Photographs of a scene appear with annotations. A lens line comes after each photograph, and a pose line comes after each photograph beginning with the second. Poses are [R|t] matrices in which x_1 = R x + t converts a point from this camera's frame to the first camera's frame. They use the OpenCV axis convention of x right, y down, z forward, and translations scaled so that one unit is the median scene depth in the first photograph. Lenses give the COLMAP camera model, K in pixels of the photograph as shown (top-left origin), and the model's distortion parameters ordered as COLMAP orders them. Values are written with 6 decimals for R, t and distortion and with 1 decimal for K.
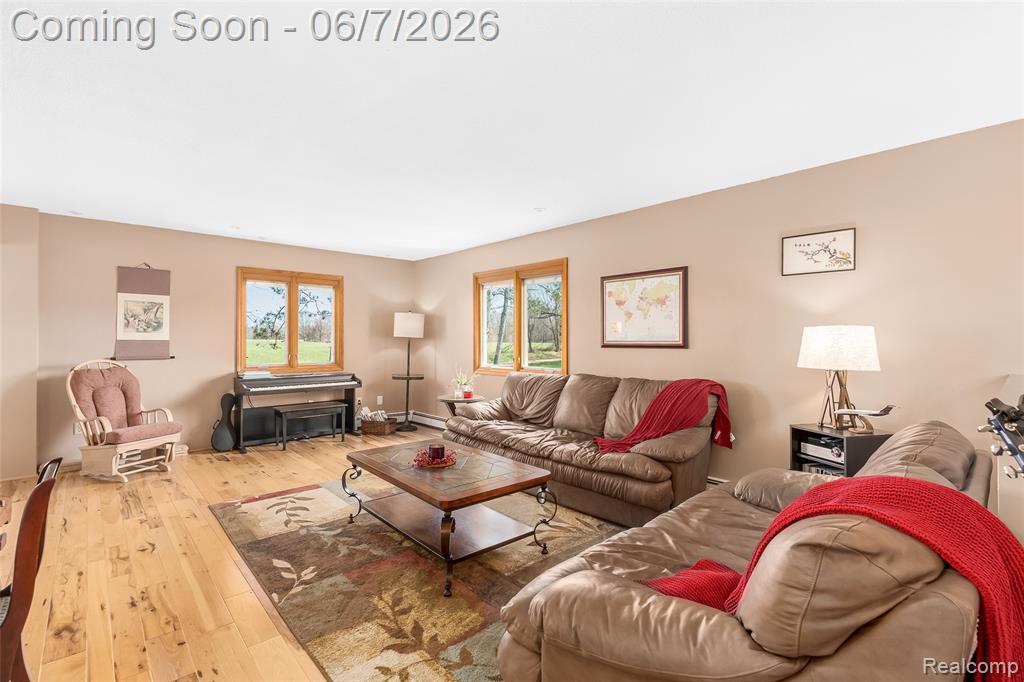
lens RADIAL K [[460.9, 0, 514.4], [0, 460.9, 339.9], [0, 0, 1]] dist [0.003332, -0.001222]
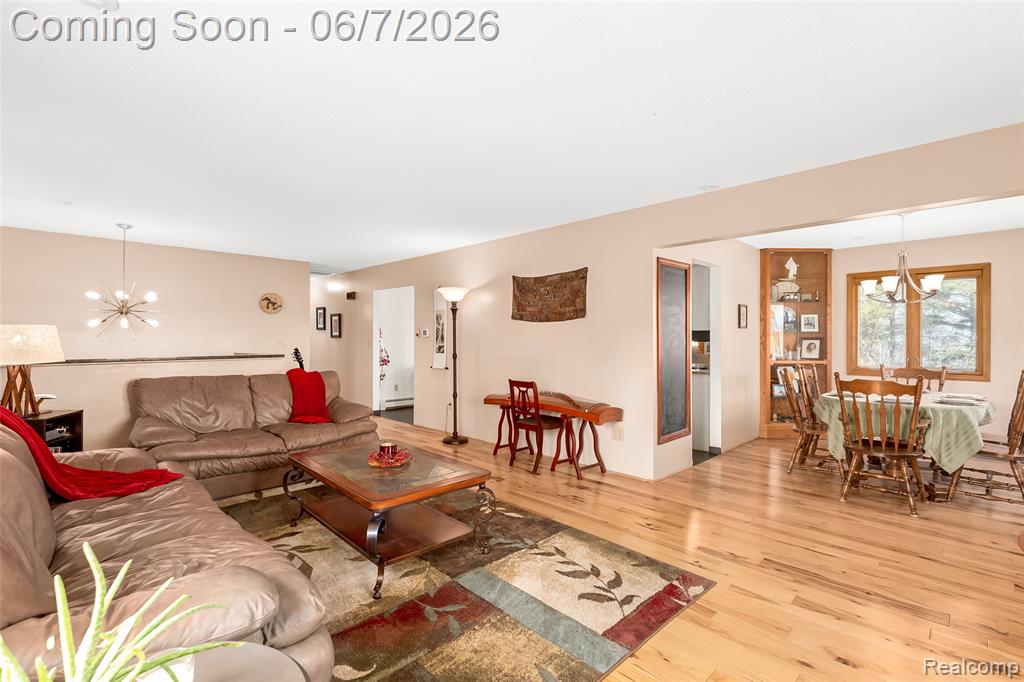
lens RADIAL K [[460.9, 0, 511.2], [0, 460.9, 339.0], [0, 0, 1]] dist [0.003332, -0.001222]
pose [[-0.999520, -0.004970, -0.030588, -0.358199], [-0.004976, 0.999988, 0.000115, -0.000520], [0.030587, 0.000267, -0.999532, 1.782374]]
